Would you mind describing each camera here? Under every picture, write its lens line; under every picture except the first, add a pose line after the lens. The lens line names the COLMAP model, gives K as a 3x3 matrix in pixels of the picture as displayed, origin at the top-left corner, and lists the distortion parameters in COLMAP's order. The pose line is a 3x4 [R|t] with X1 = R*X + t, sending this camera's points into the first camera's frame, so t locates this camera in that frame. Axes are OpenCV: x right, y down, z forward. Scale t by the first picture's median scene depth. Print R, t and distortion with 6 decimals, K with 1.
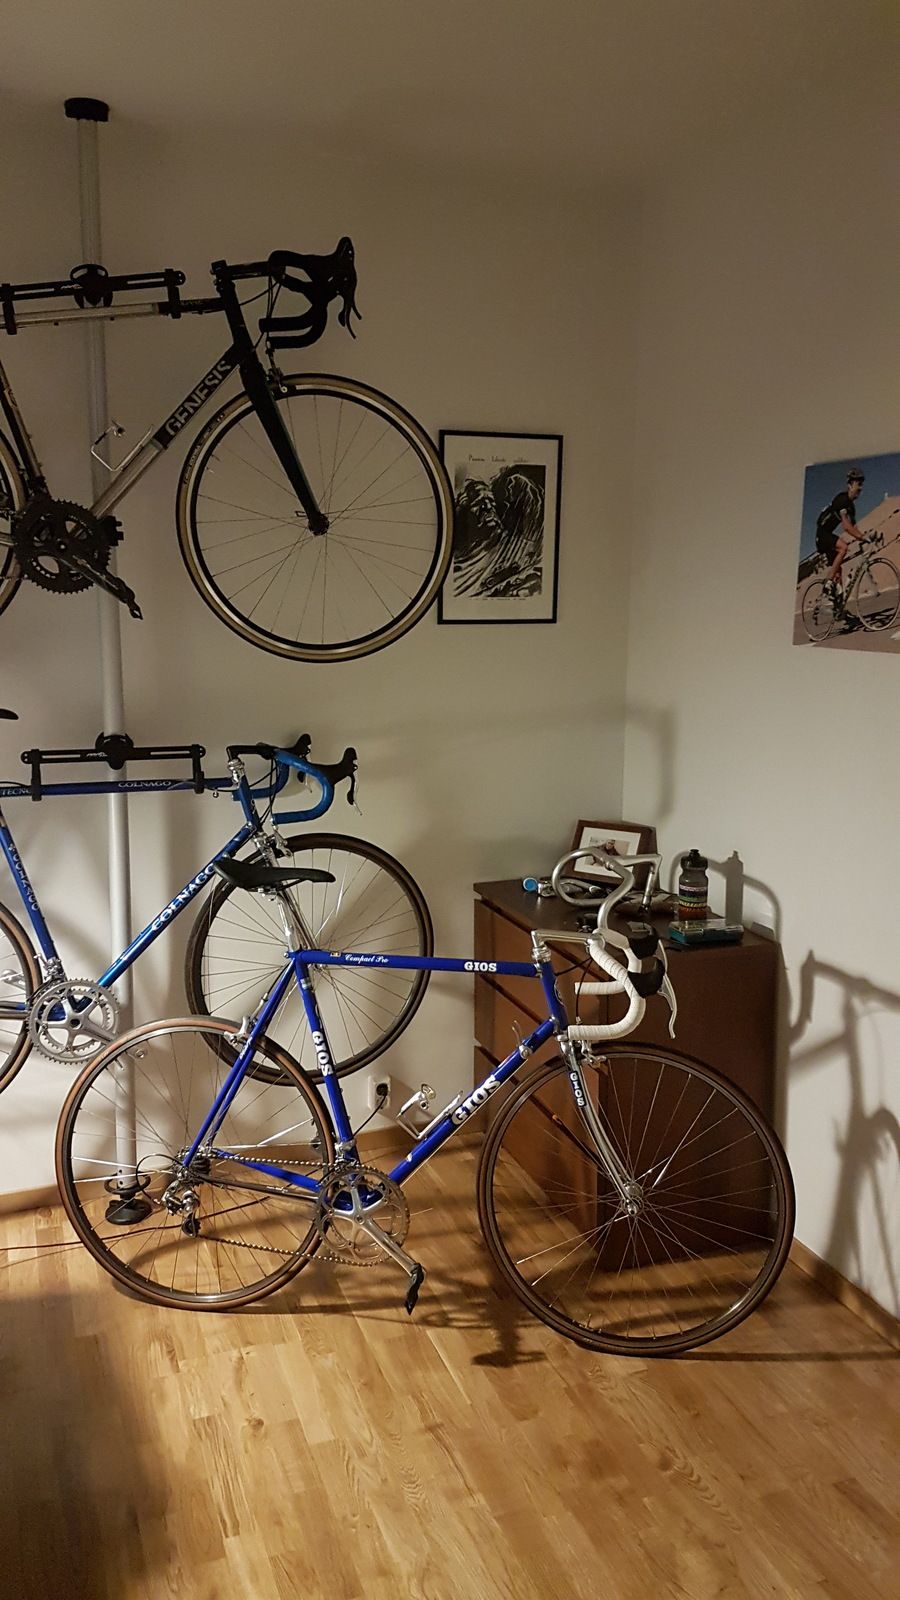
lens RADIAL K [[1239.8, 0, 450.0], [0, 1239.8, 800.0], [0, 0, 1]] dist [0.250528, -0.537571]
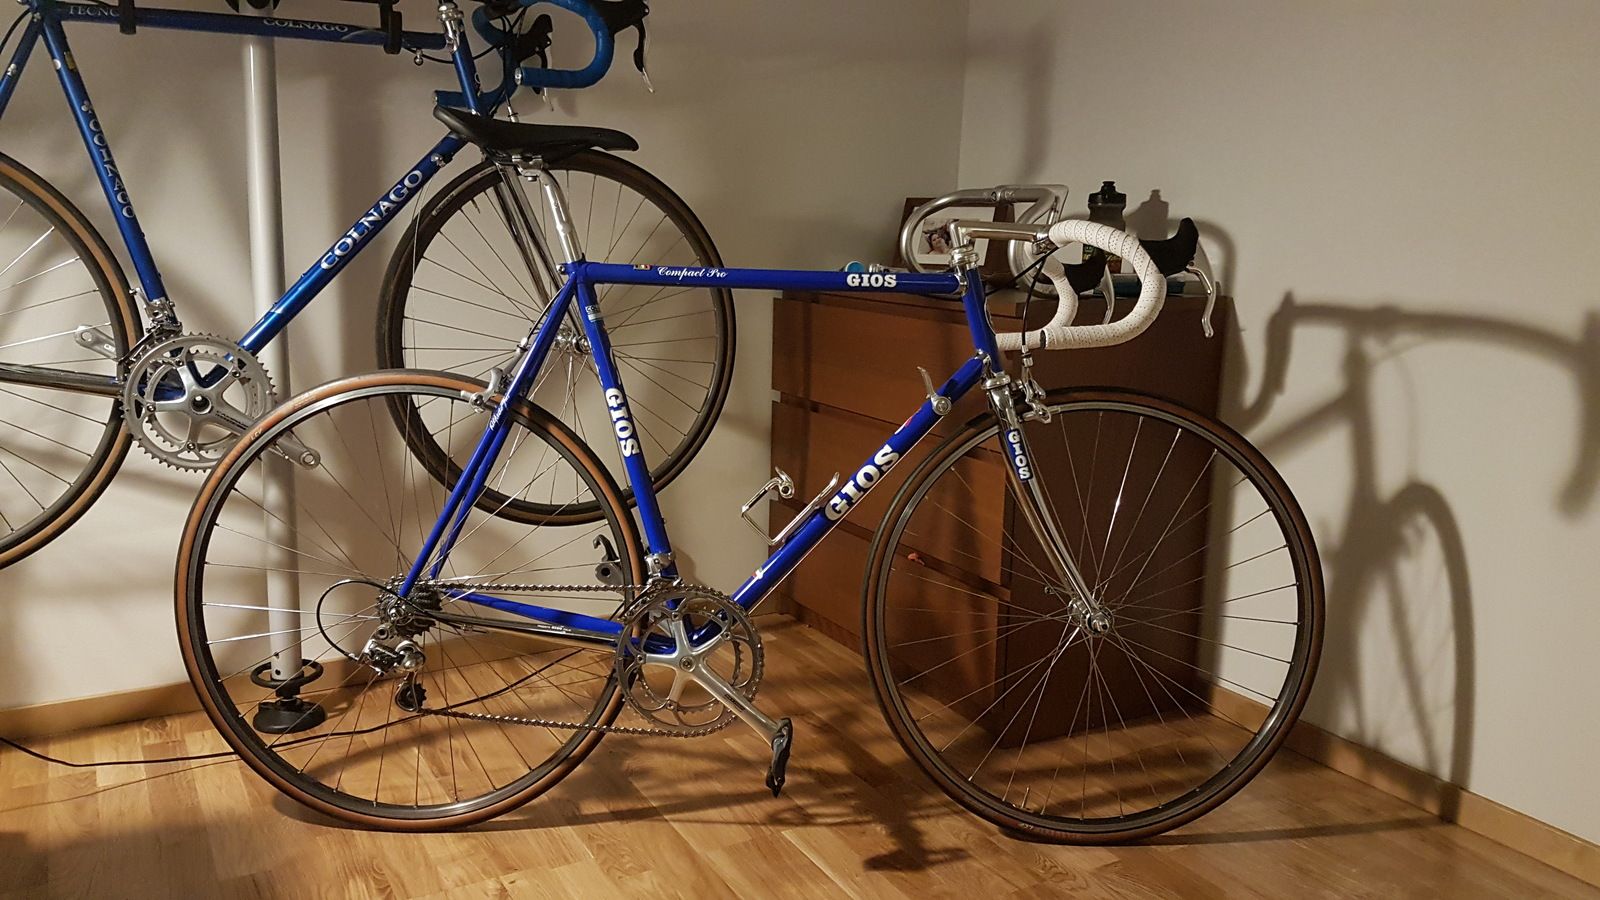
lens RADIAL K [[1239.8, 0, 800.0], [0, 1239.8, 450.0], [0, 0, 1]] dist [0.250528, -0.537571]
pose [[0.984234, -0.010364, 0.176567, -0.122556], [0.006590, 0.999737, 0.021950, 0.199110], [-0.176748, -0.020441, 0.984044, 0.345799]]
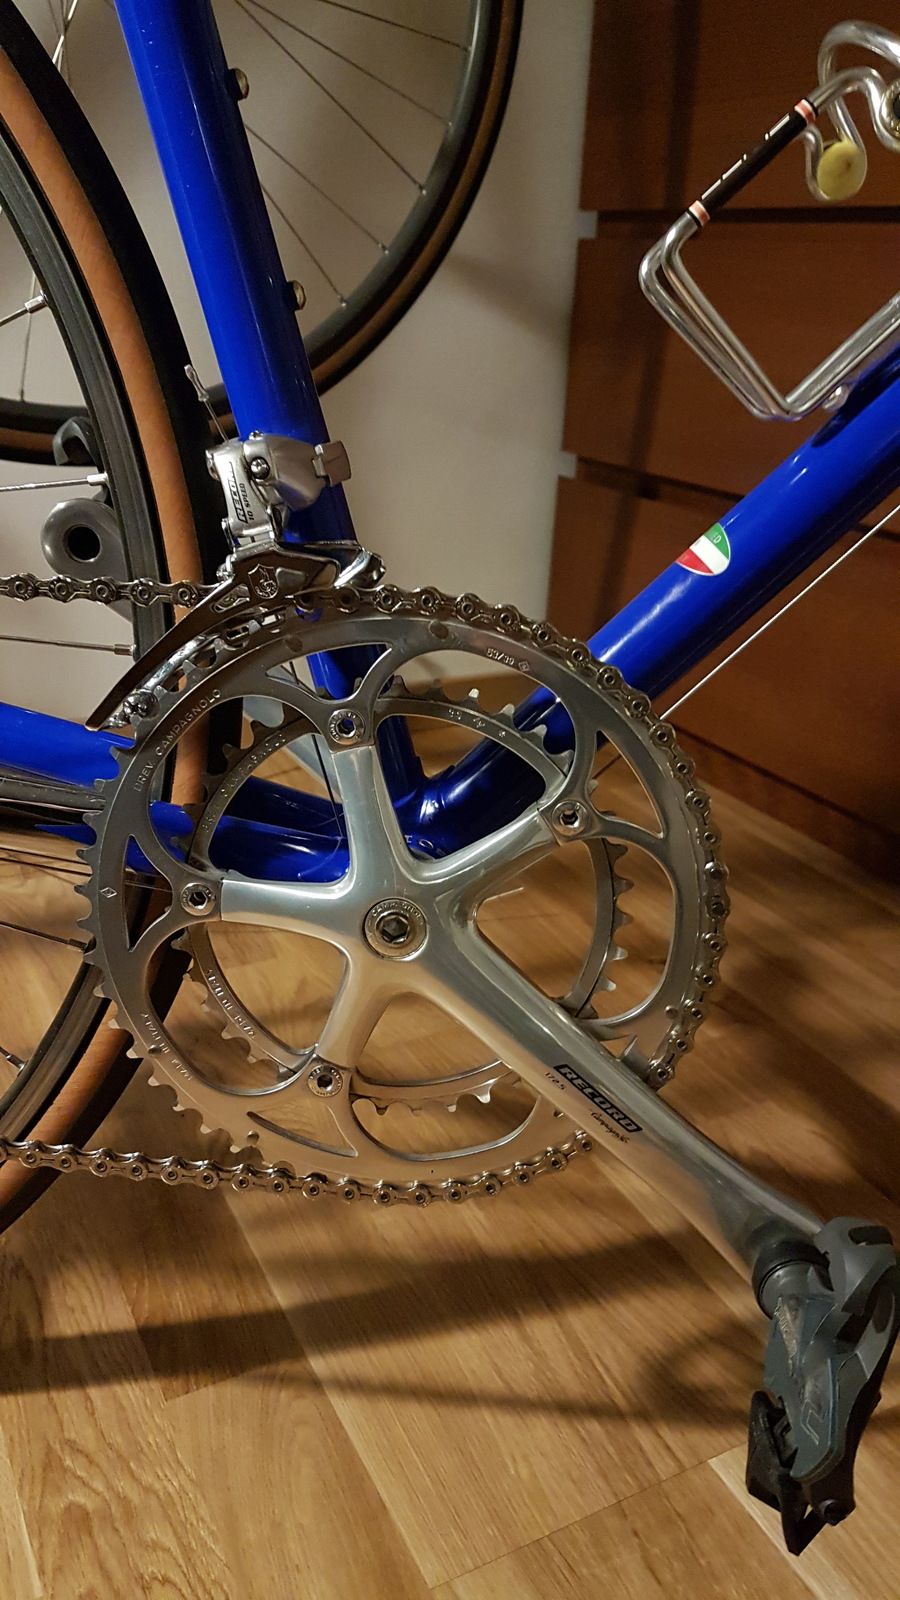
lens RADIAL K [[1239.8, 0, 450.0], [0, 1239.8, 800.0], [0, 0, 1]] dist [0.250528, -0.537571]
pose [[0.989587, -0.014404, 0.143210, -0.083131], [-0.018261, 0.974374, 0.224190, 0.272018], [-0.142770, -0.224471, 0.963966, 0.829965]]
